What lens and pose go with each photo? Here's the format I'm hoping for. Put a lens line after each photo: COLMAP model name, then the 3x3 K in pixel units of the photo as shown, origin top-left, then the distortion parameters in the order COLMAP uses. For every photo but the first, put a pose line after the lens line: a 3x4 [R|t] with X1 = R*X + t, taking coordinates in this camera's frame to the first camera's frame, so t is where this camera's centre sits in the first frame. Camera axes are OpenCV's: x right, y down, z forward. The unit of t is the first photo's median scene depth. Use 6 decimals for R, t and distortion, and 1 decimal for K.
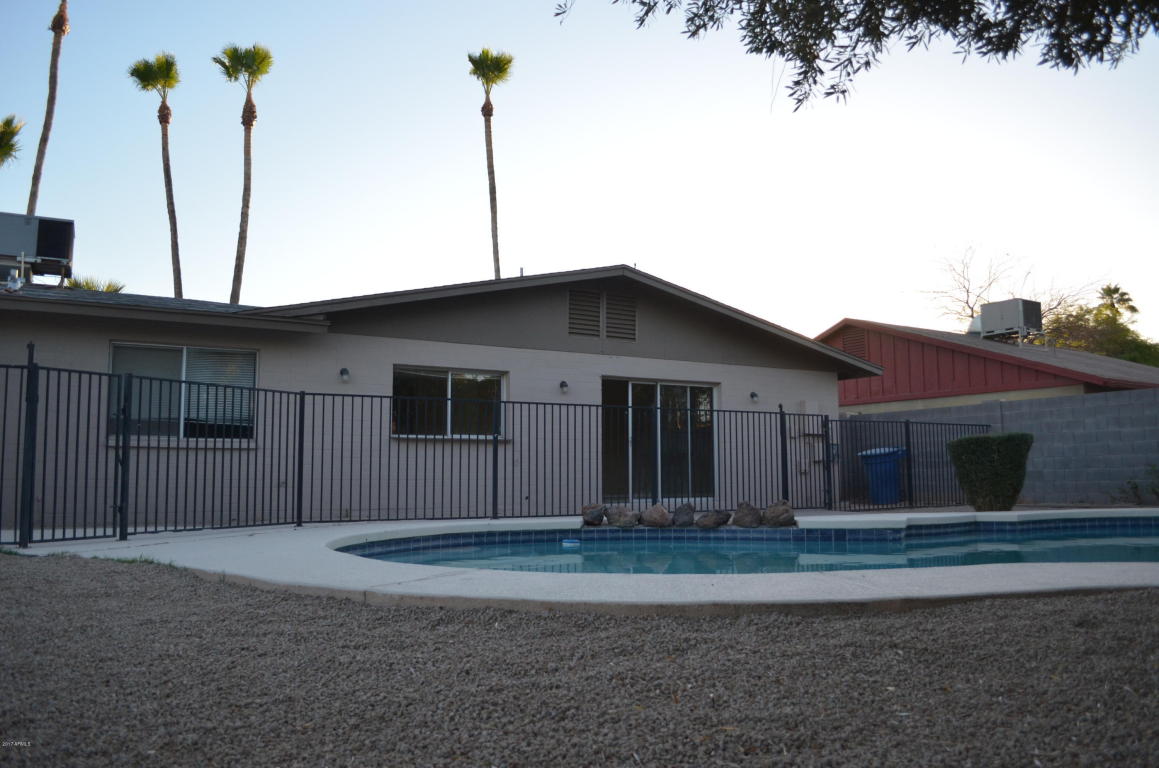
lens RADIAL K [[905.7, 0, 576.5], [0, 905.7, 385.0], [0, 0, 1]] dist [-0.070502, 0.002420]
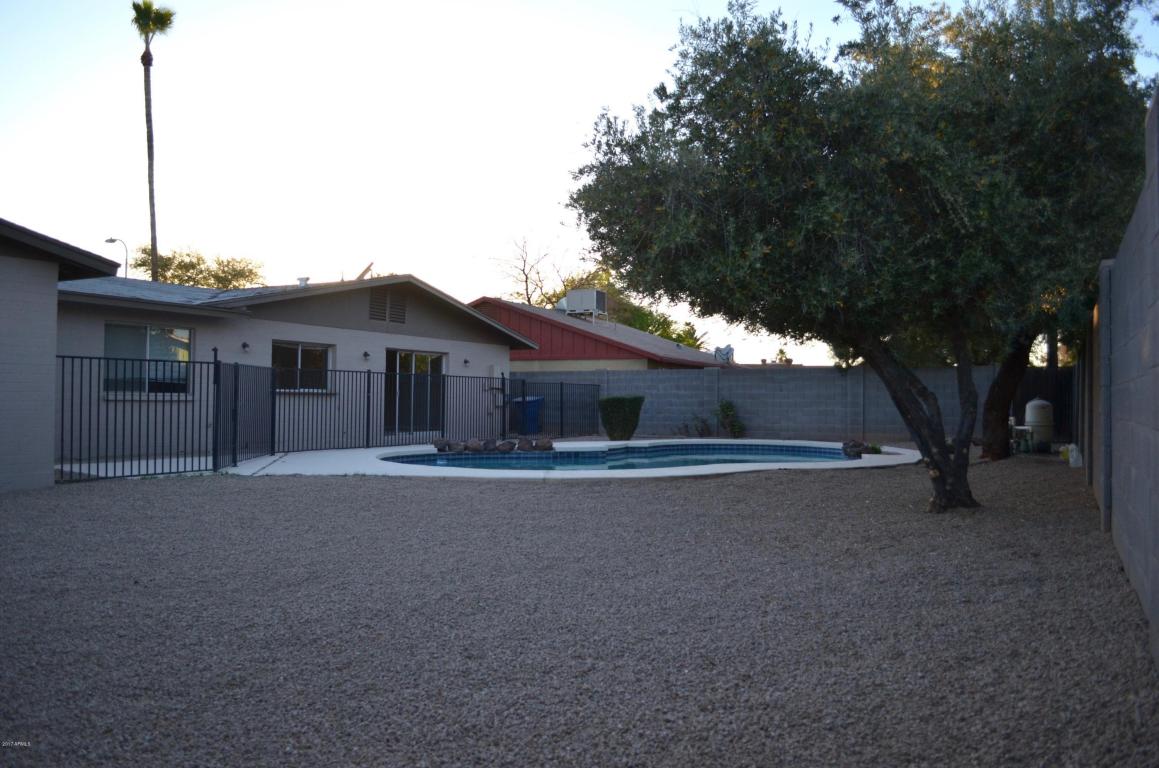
lens RADIAL K [[905.7, 0, 581.8], [0, 905.7, 380.9], [0, 0, 1]] dist [-0.070502, 0.002420]
pose [[0.852035, 0.022797, 0.522988, -0.492115], [-0.063610, 0.996157, 0.060210, -0.069466], [-0.519606, -0.084568, 0.850211, -0.412392]]
